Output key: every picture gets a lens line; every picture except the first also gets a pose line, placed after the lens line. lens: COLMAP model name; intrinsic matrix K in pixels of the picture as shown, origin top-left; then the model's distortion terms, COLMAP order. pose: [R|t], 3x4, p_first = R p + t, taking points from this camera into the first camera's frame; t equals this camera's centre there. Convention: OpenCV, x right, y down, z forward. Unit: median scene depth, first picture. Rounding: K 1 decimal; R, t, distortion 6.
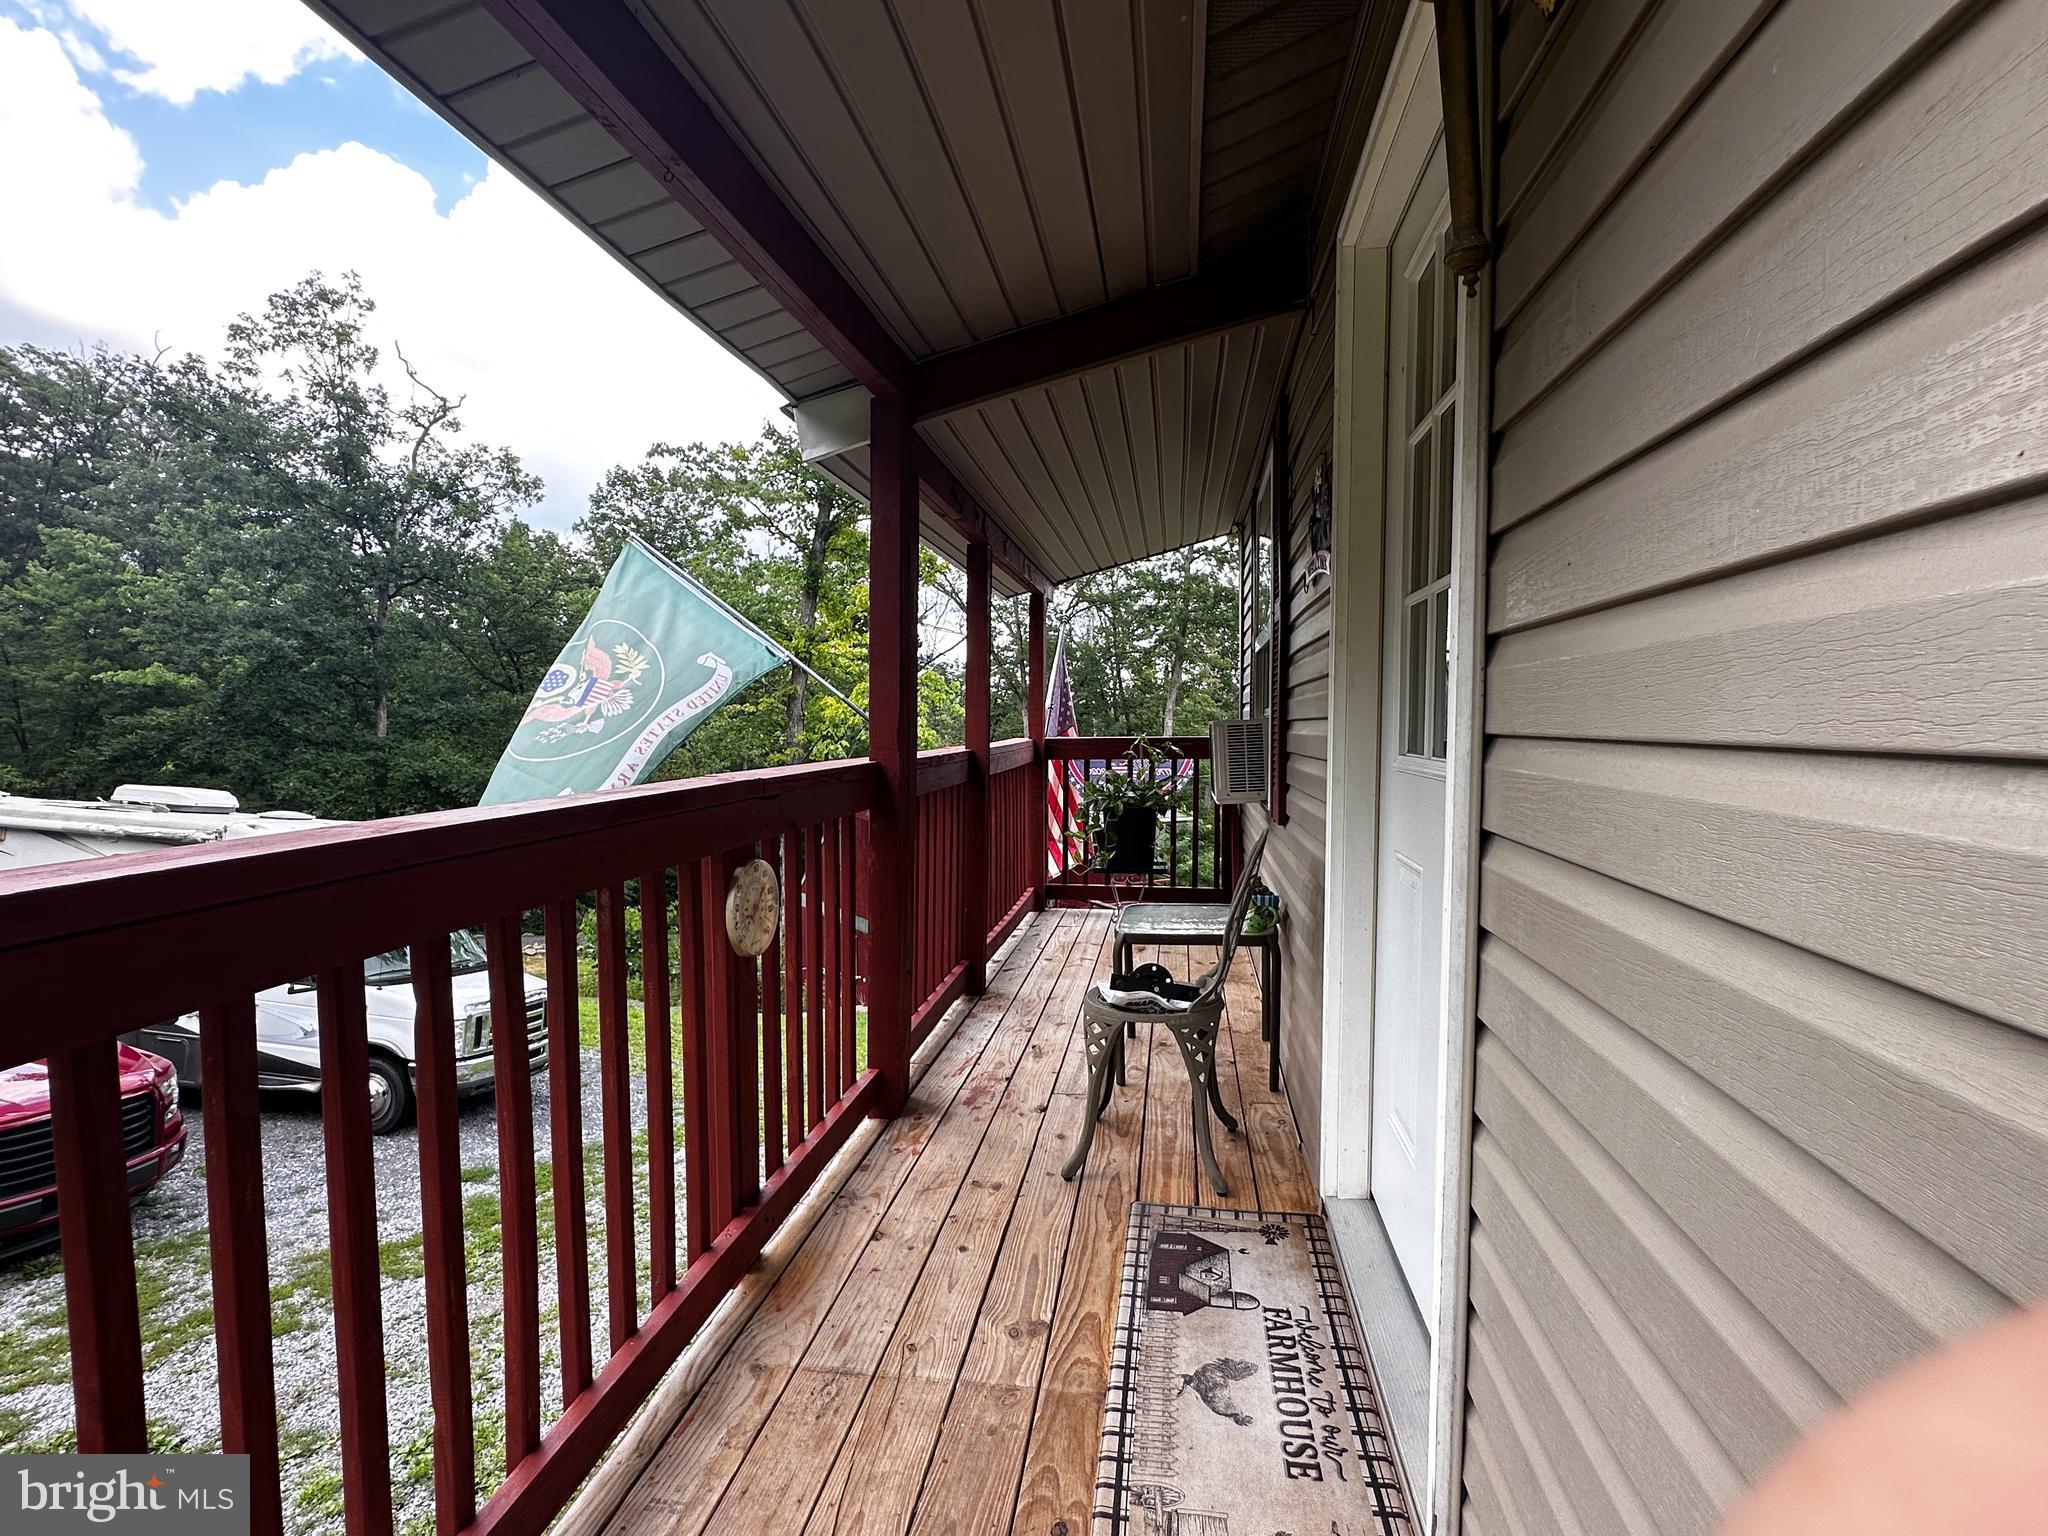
lens RADIAL K [[990.6, 0, 1019.6], [0, 990.6, 773.8], [0, 0, 1]] dist [-0.004360, 0.002318]
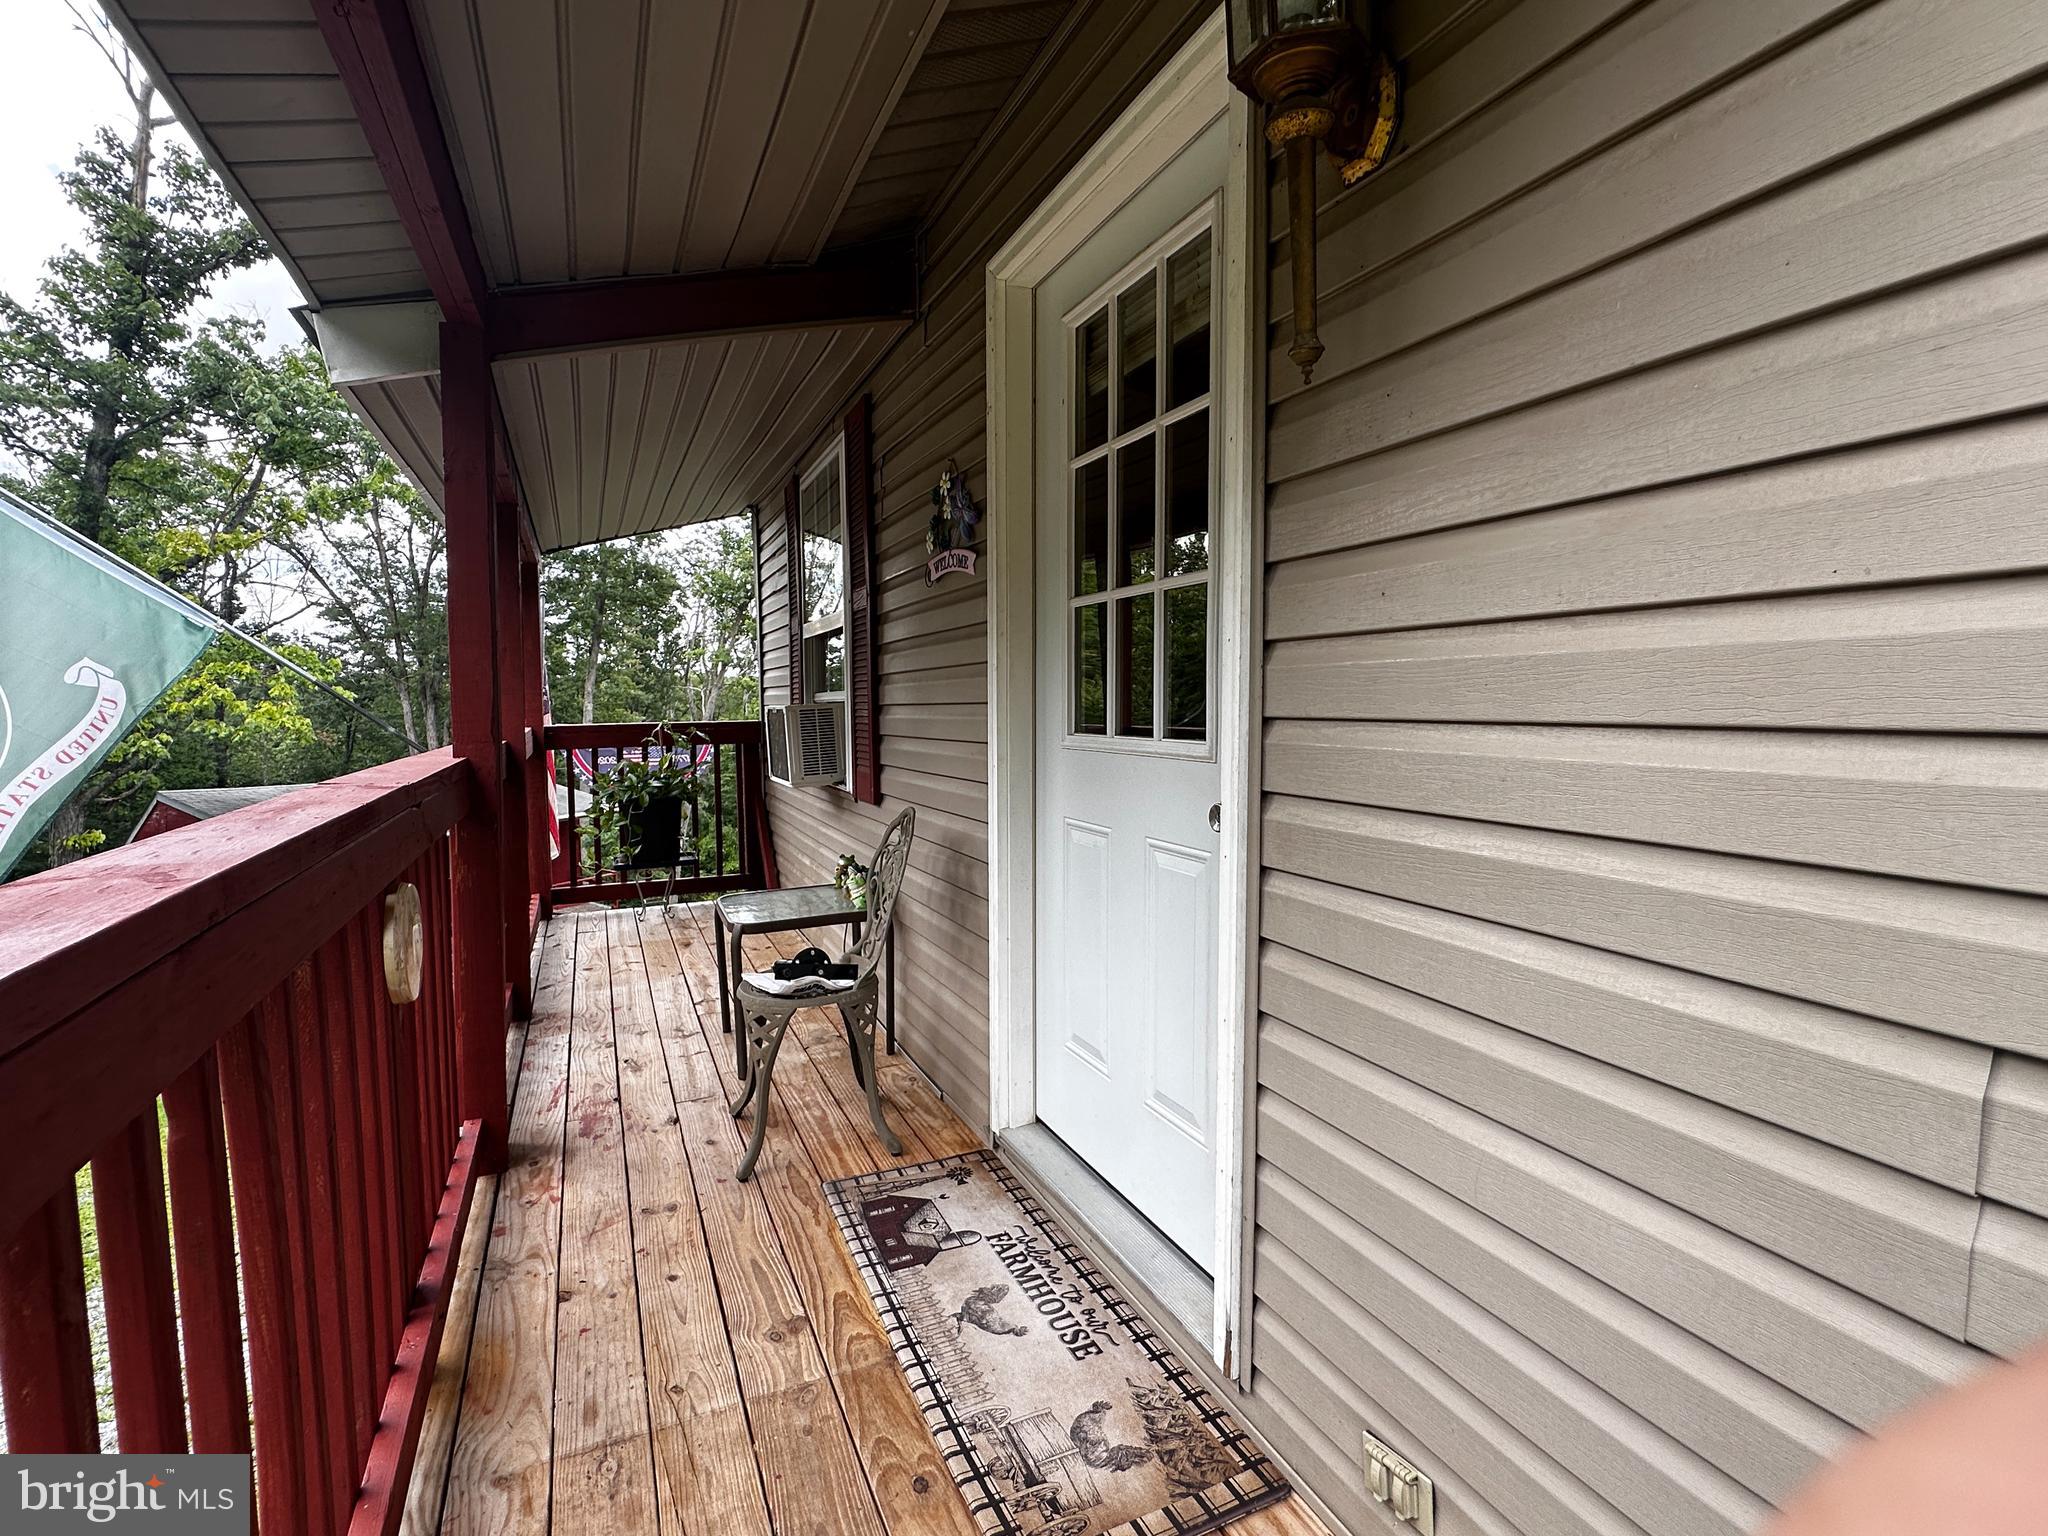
lens RADIAL K [[990.6, 0, 1021.0], [0, 990.6, 773.5], [0, 0, 1]] dist [-0.004360, 0.002318]
pose [[0.840551, -0.045423, 0.539825, -0.261872], [0.036034, 0.998960, 0.027950, -0.007451], [-0.540533, -0.004041, 0.841313, 0.043531]]
